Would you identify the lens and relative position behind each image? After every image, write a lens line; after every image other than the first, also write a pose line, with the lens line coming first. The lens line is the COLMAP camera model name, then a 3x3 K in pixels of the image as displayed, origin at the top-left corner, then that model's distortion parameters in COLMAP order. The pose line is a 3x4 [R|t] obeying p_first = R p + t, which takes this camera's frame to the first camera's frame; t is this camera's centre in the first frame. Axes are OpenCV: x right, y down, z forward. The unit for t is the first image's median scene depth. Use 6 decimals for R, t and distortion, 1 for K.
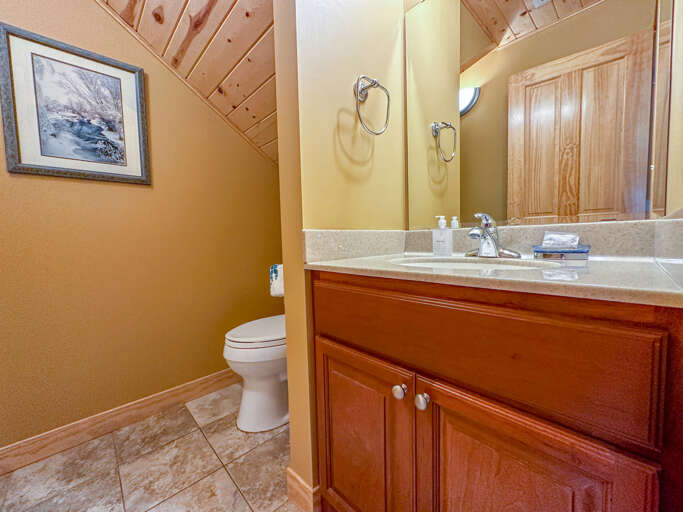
lens RADIAL K [[274.6, 0, 344.5], [0, 274.6, 255.4], [0, 0, 1]] dist [-0.002161, -0.000309]
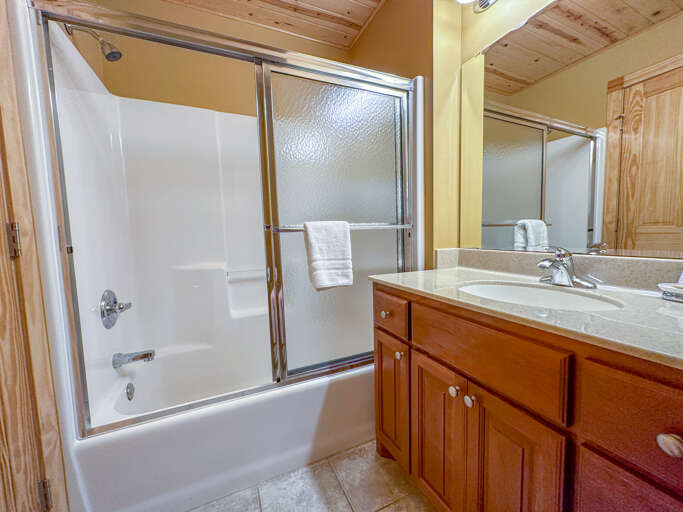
lens RADIAL K [[274.6, 0, 344.3], [0, 274.6, 255.6], [0, 0, 1]] dist [-0.002161, -0.000309]
pose [[0.938256, 0.012053, -0.345731, 0.149106], [-0.002677, 0.999616, 0.027584, -0.197399], [0.345931, -0.024955, 0.937928, -0.414514]]
